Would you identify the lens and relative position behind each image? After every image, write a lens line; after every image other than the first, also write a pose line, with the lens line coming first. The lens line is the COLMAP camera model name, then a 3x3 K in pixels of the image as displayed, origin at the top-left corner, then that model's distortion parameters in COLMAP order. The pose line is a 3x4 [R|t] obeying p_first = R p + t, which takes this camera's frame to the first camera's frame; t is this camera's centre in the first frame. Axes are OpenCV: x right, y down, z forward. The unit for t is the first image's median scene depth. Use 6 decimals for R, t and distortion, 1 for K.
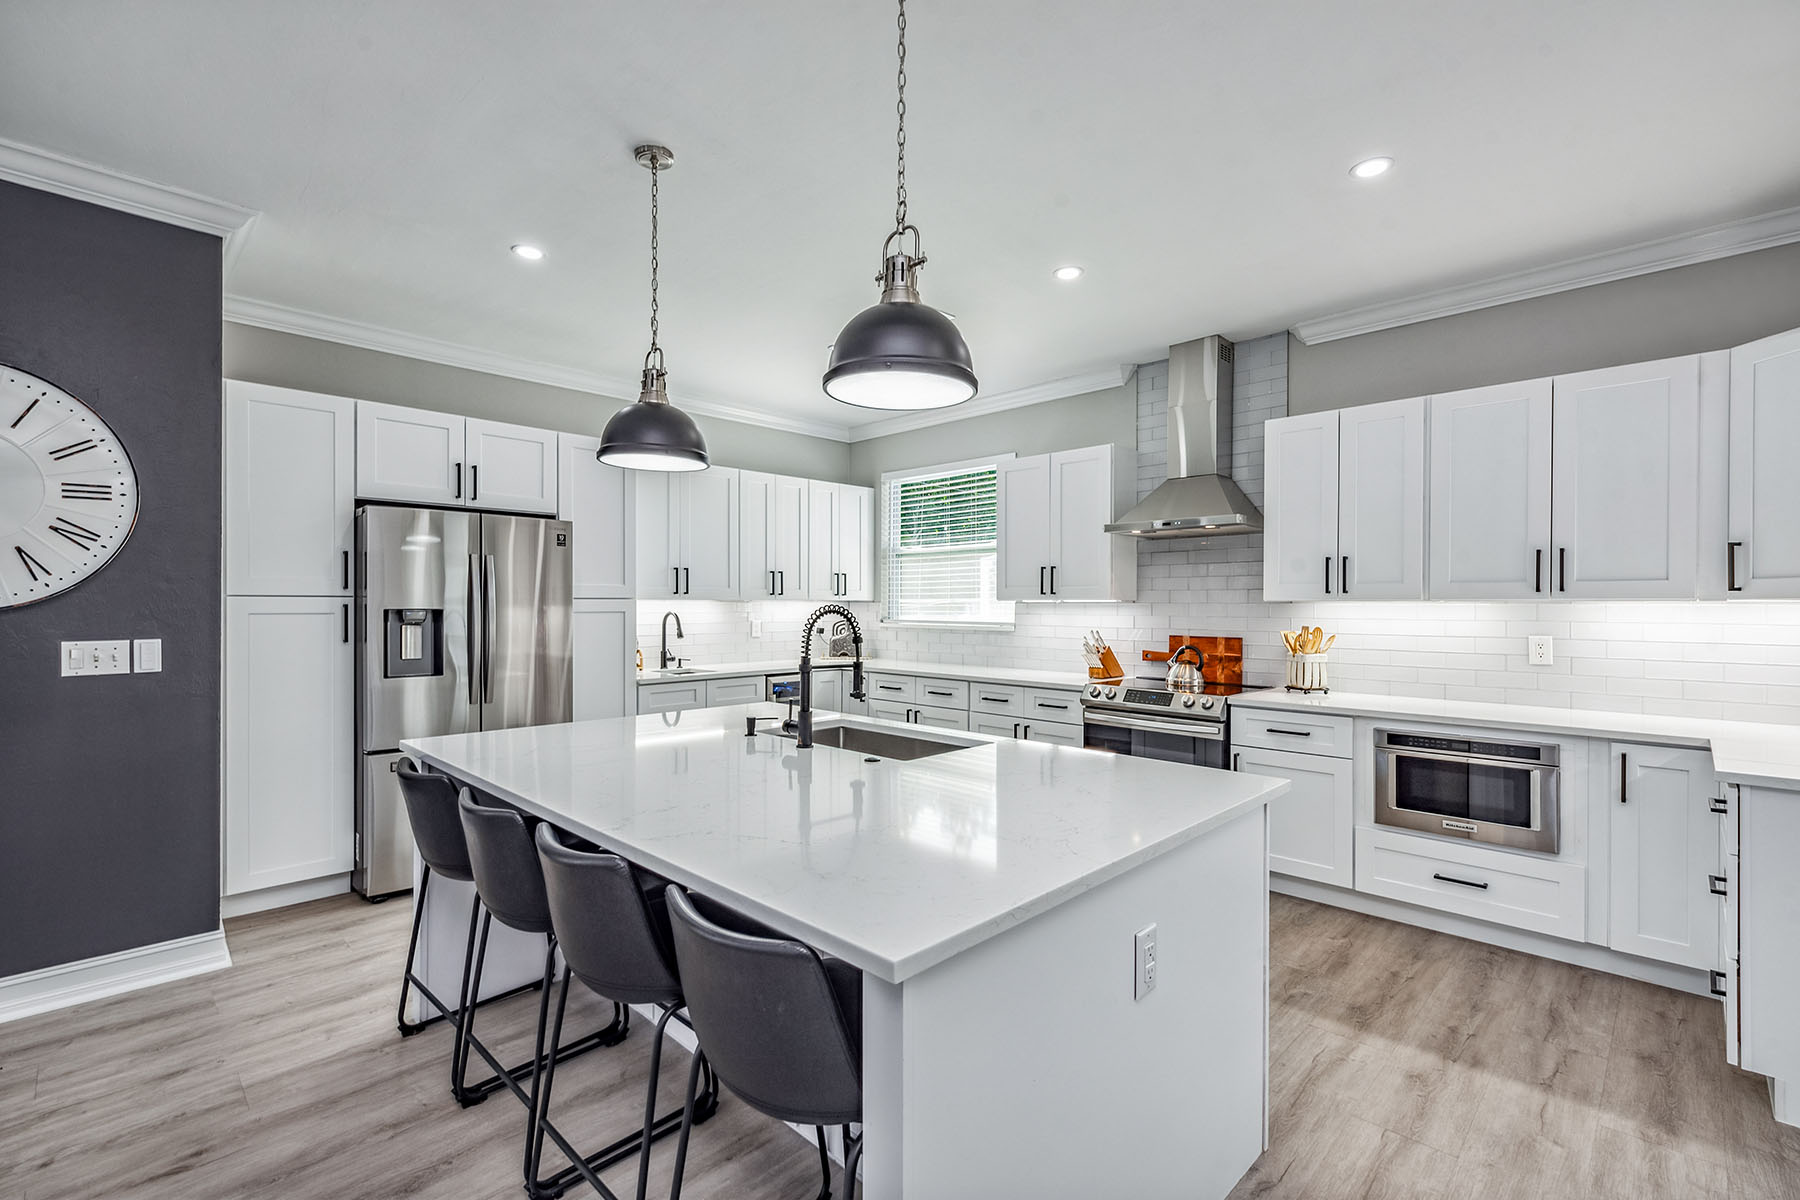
lens RADIAL K [[816.7, 0, 886.4], [0, 816.7, 603.3], [0, 0, 1]] dist [0.023690, -0.000776]
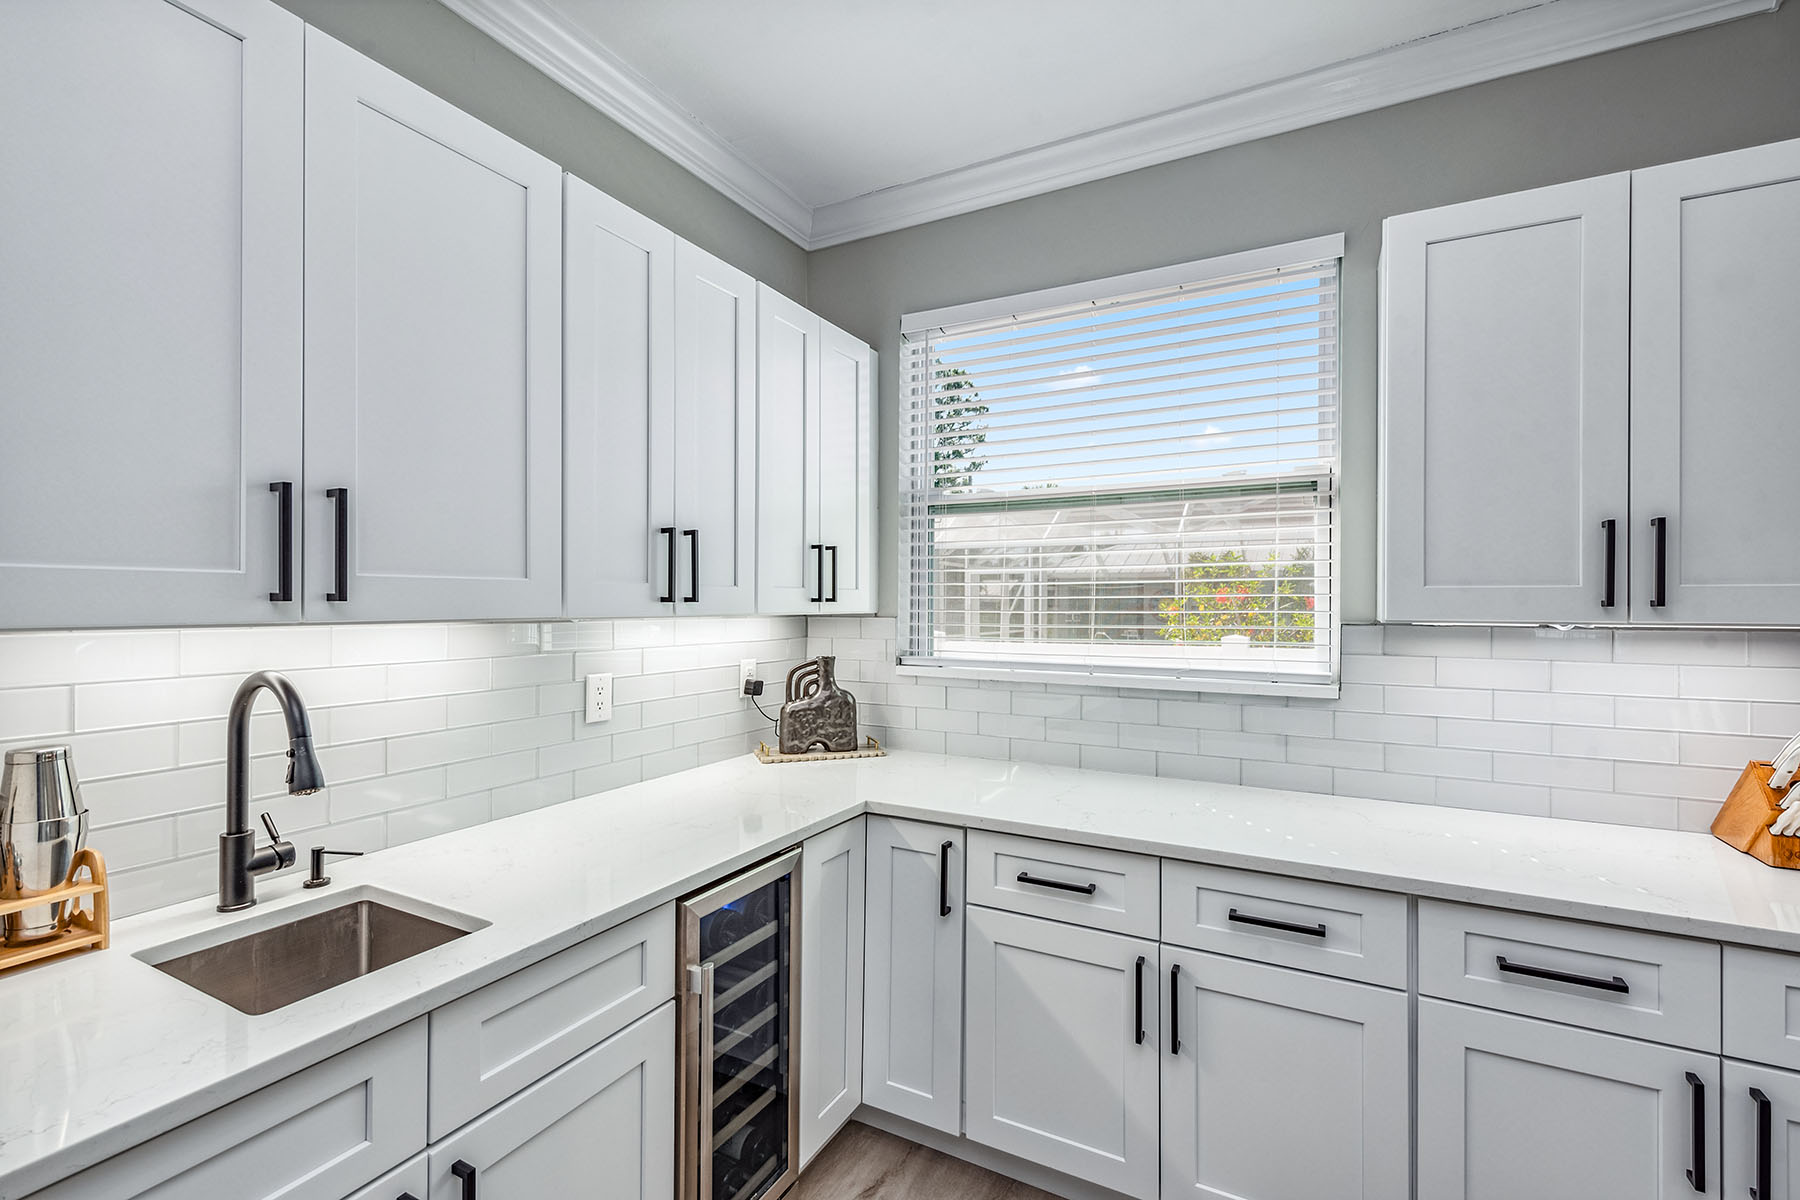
lens RADIAL K [[816.7, 0, 897.2], [0, 816.7, 601.9], [0, 0, 1]] dist [0.023690, -0.000776]
pose [[0.957621, 0.002289, 0.288023, -0.173527], [-0.002243, 0.999997, -0.000488, -0.012292], [-0.288023, -0.000178, 0.957624, 0.792579]]
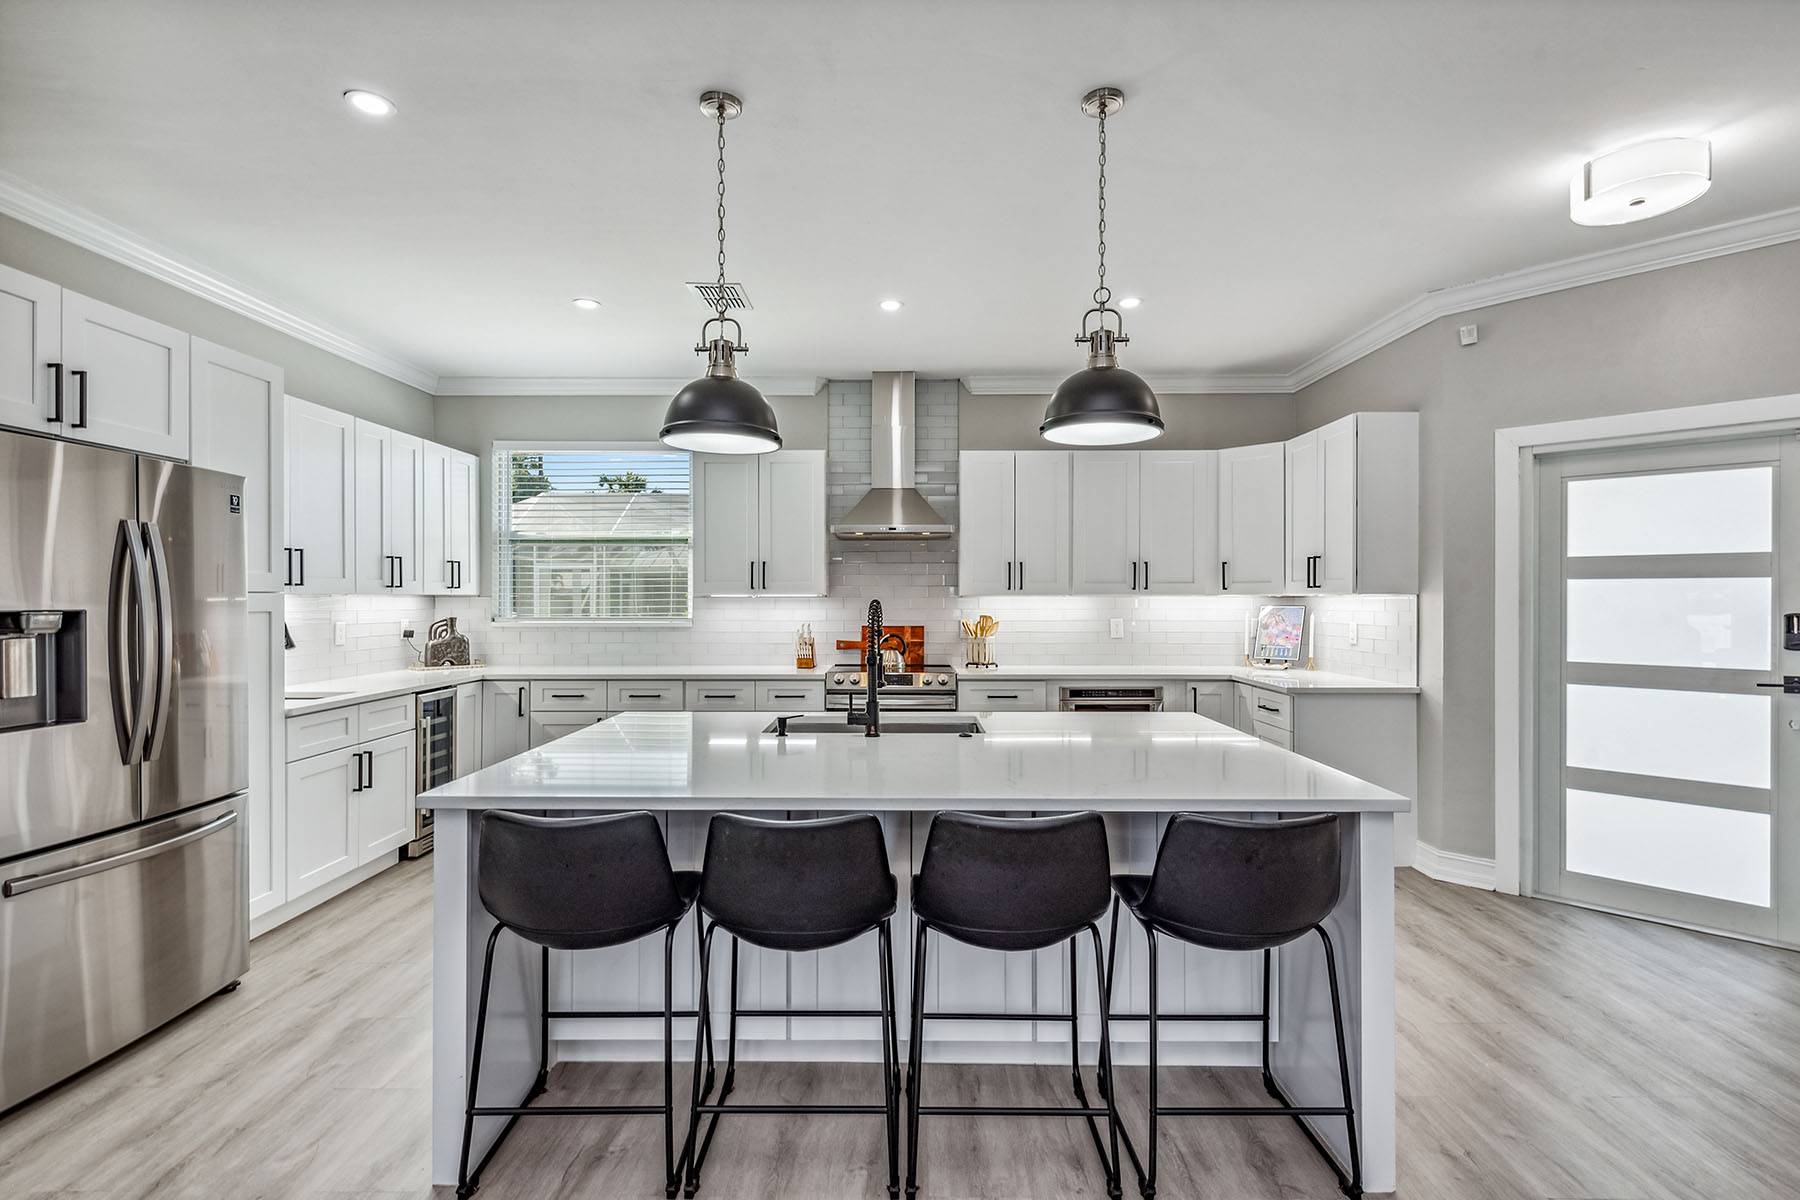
lens RADIAL K [[882.2, 0, 913.9], [0, 882.2, 599.7], [0, 0, 1]] dist [0.025367, 0.000417]
pose [[0.712279, -0.004316, 0.701883, -0.445392], [0.002302, 0.999990, 0.003813, -0.001380], [-0.701893, -0.001100, 0.712282, 0.081940]]
